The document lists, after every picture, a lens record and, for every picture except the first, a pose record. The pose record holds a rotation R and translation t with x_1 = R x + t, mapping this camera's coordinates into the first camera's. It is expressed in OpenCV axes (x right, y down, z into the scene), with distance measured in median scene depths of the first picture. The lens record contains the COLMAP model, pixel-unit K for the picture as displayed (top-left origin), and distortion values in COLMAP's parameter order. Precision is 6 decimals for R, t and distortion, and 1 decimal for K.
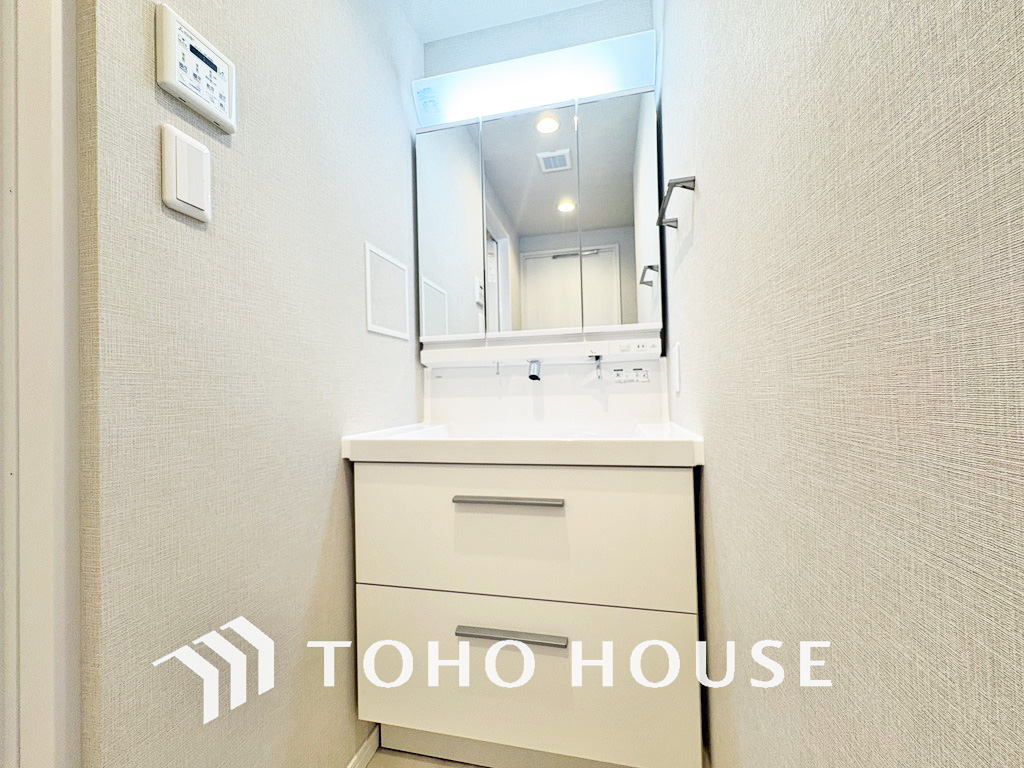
lens RADIAL K [[410.9, 0, 511.9], [0, 410.9, 384.3], [0, 0, 1]] dist [-0.000315, 0.000677]
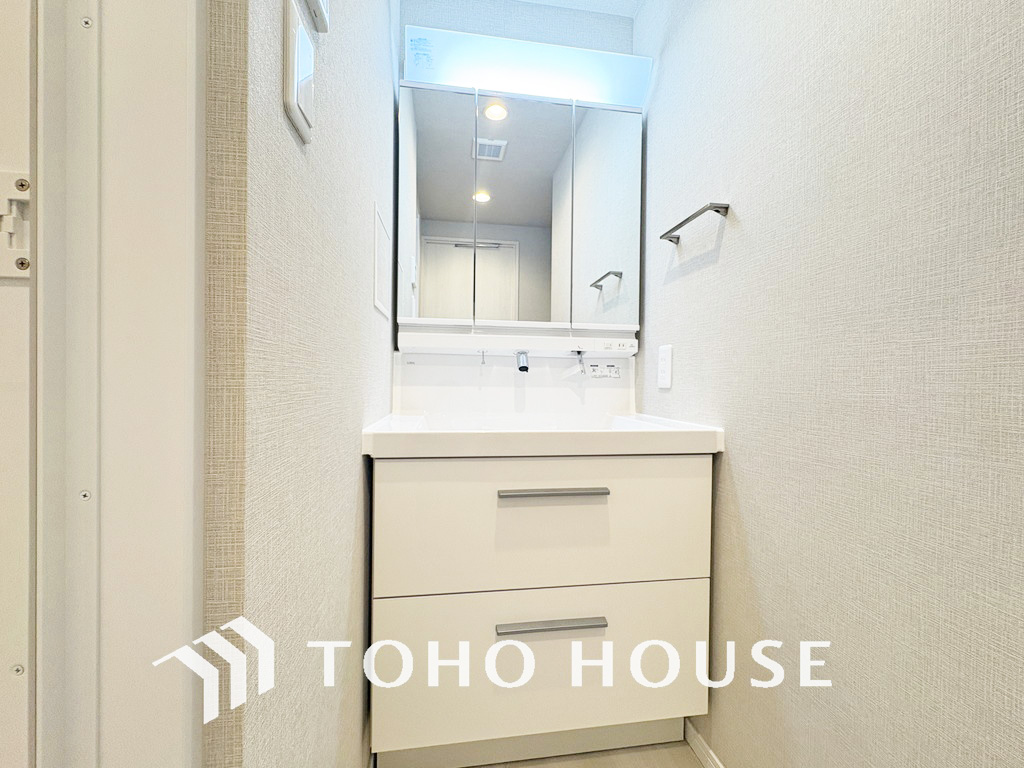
lens RADIAL K [[410.9, 0, 509.6], [0, 410.9, 384.1], [0, 0, 1]] dist [-0.000315, 0.000677]
pose [[0.930442, 0.033672, 0.364889, -0.338369], [-0.041857, 0.999018, 0.014543, 0.007189], [-0.364041, -0.028804, 0.930938, 0.081395]]
